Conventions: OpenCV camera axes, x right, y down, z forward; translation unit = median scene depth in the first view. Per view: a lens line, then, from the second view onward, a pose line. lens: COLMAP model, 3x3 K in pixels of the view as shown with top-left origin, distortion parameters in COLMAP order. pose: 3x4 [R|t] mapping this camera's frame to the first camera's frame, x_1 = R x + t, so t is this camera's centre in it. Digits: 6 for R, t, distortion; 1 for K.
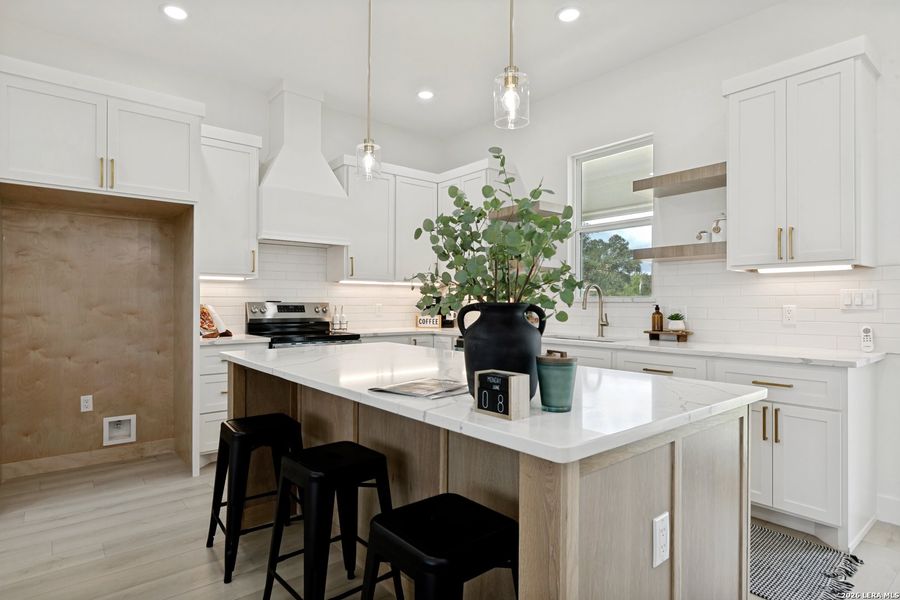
lens RADIAL K [[488.3, 0, 445.2], [0, 488.3, 302.2], [0, 0, 1]] dist [0.003412, 0.000047]
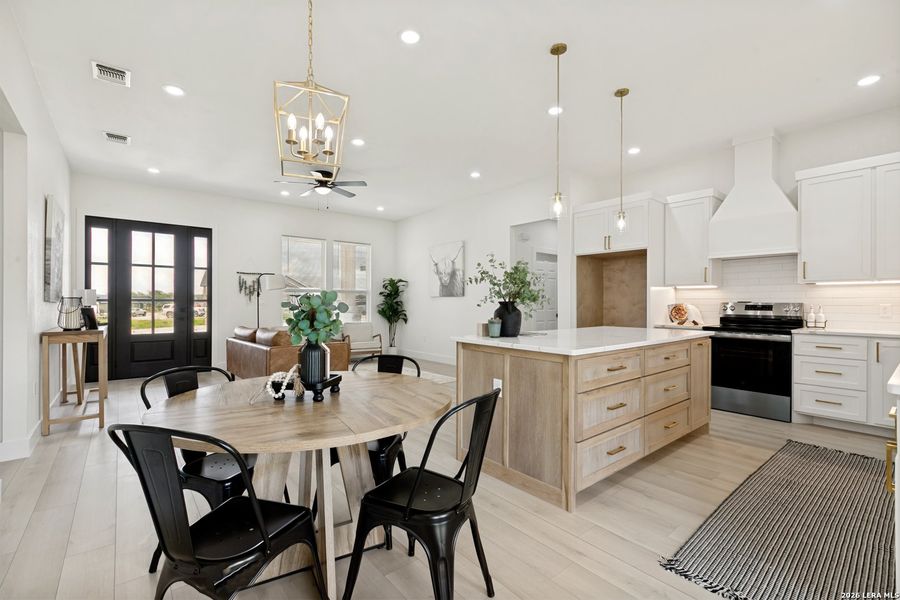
lens RADIAL K [[401.2, 0, 442.9], [0, 401.2, 300.3], [0, 0, 1]] dist [0.000294, 0.001590]
pose [[-0.005327, -0.007001, -0.999961, 0.946632], [0.000271, 0.999975, -0.007002, 0.001969], [0.999986, -0.000308, -0.005325, 0.243482]]
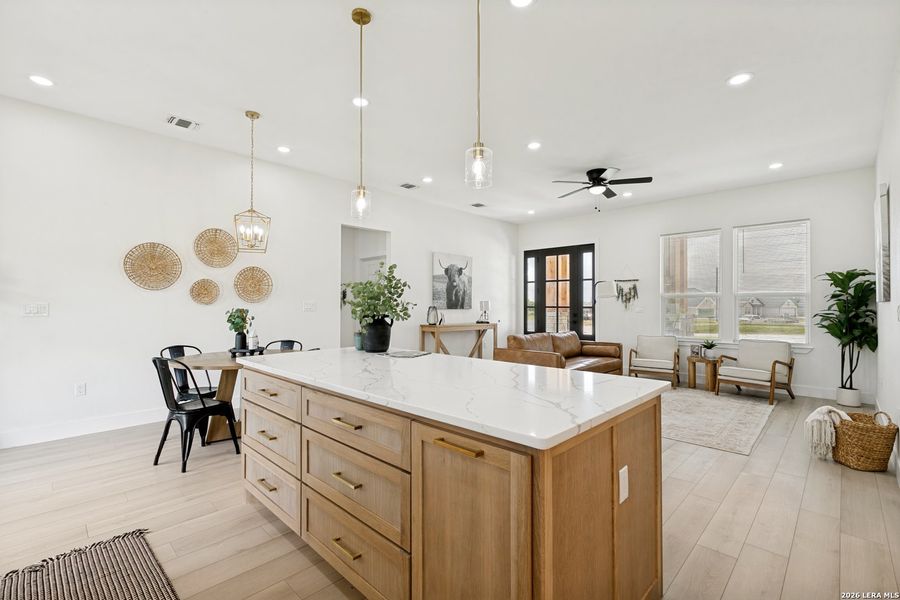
lens RADIAL K [[401.2, 0, 448.8], [0, 401.2, 300.7], [0, 0, 1]] dist [0.000294, 0.001590]
pose [[-0.994169, -0.005553, -0.107693, -0.018109], [-0.004323, 0.999923, -0.011649, -0.020197], [0.107749, -0.011115, -0.994116, 1.245103]]
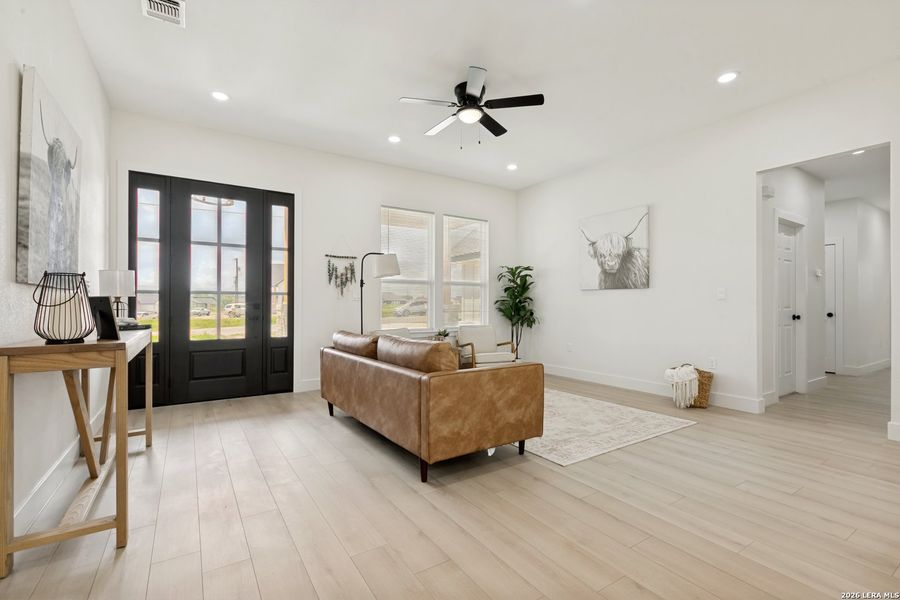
lens RADIAL K [[401.2, 0, 440.7], [0, 401.2, 301.7], [0, 0, 1]] dist [0.000294, 0.001590]
pose [[-0.120896, -0.006250, -0.992646, 0.307826], [-0.001965, 0.999980, -0.006056, 0.025657], [0.992663, 0.001218, -0.120906, -0.231006]]
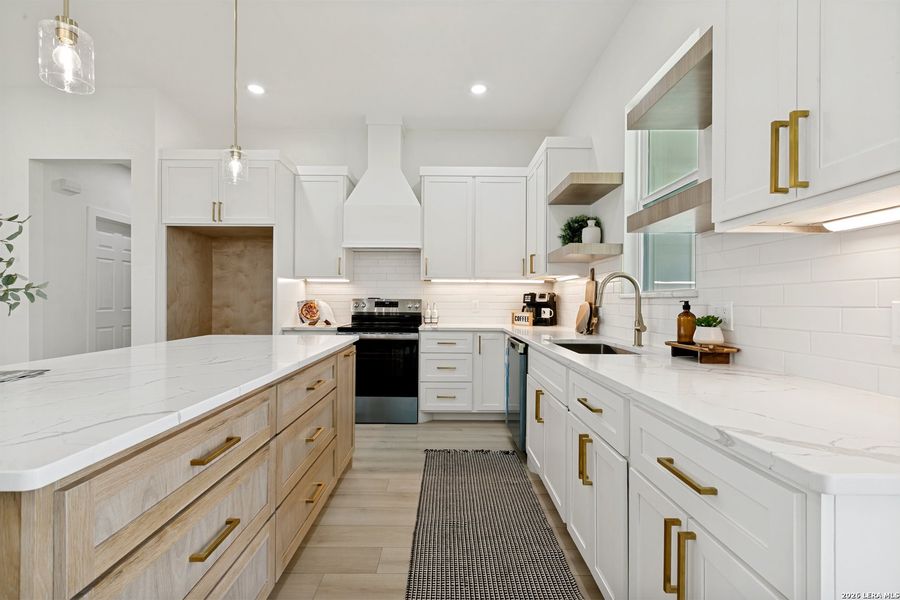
lens RADIAL K [[401.2, 0, 448.8], [0, 401.2, 300.2], [0, 0, 1]] dist [0.000294, 0.001590]
pose [[0.777498, 0.000578, -0.628886, 0.548710], [-0.001632, 0.999998, -0.001098, 0.005460], [0.628884, 0.001880, 0.777497, 0.427369]]
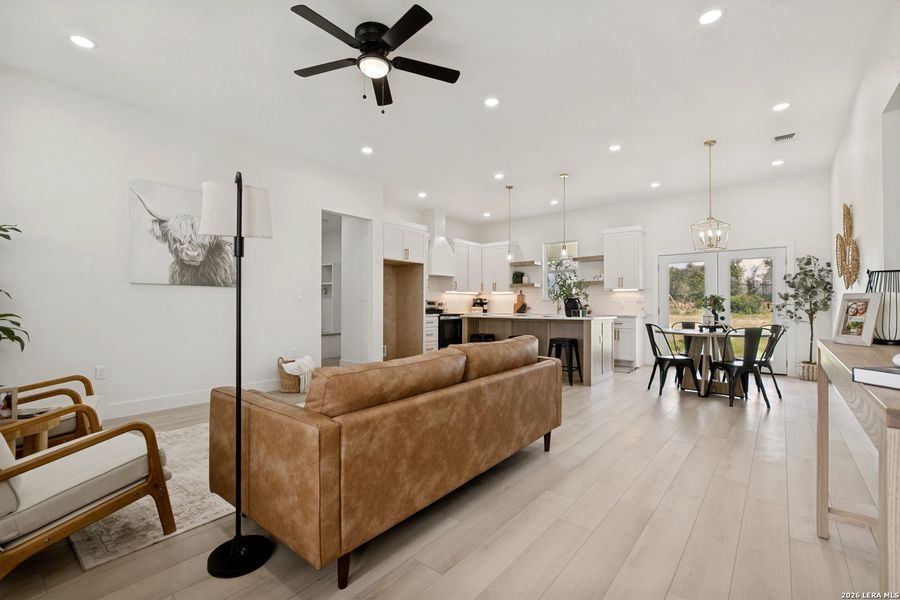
lens RADIAL K [[401.2, 0, 446.0], [0, 401.2, 302.4], [0, 0, 1]] dist [0.000294, 0.001590]
pose [[0.981727, 0.000976, 0.190294, -0.792043], [0.000497, 0.999970, -0.007693, 0.030104], [-0.190296, 0.007647, 0.981697, -1.163221]]
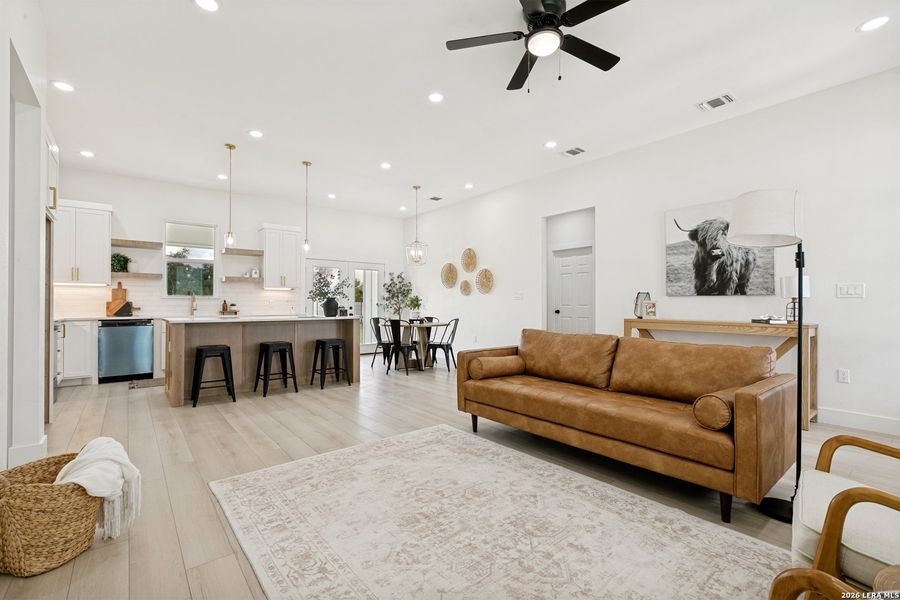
lens RADIAL K [[401.2, 0, 447.4], [0, 401.2, 303.6], [0, 0, 1]] dist [0.000294, 0.001590]
pose [[0.009867, 0.001231, 0.999951, -1.578310], [-0.000125, 0.999999, -0.001230, 0.027087], [-0.999951, -0.000113, 0.009867, -0.103206]]
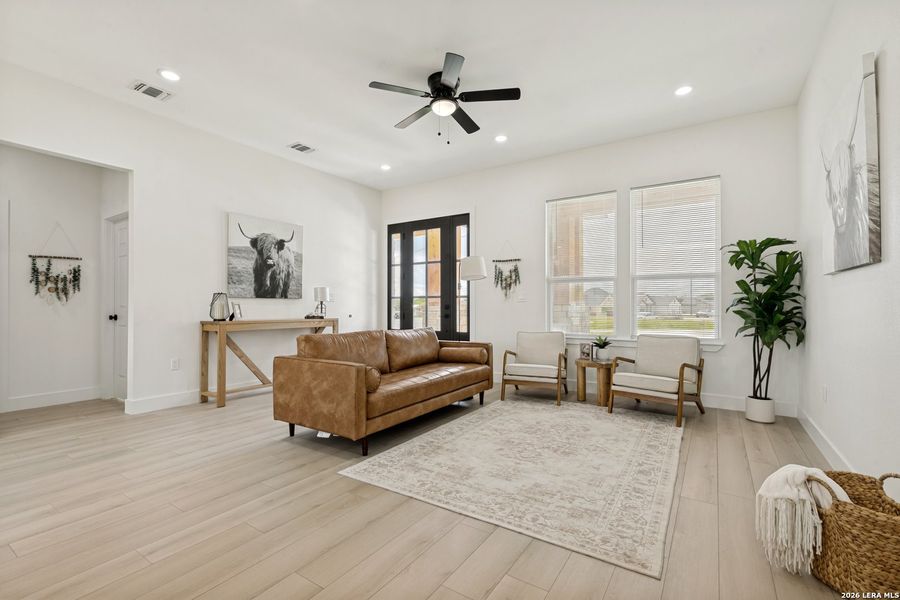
lens RADIAL K [[401.2, 0, 450.5], [0, 401.2, 302.0], [0, 0, 1]] dist [0.000294, 0.001590]
pose [[-0.954590, -0.002800, -0.297911, -0.489011], [-0.000190, 0.999961, -0.008788, 0.027253], [0.297924, -0.008333, -0.954553, 0.711415]]
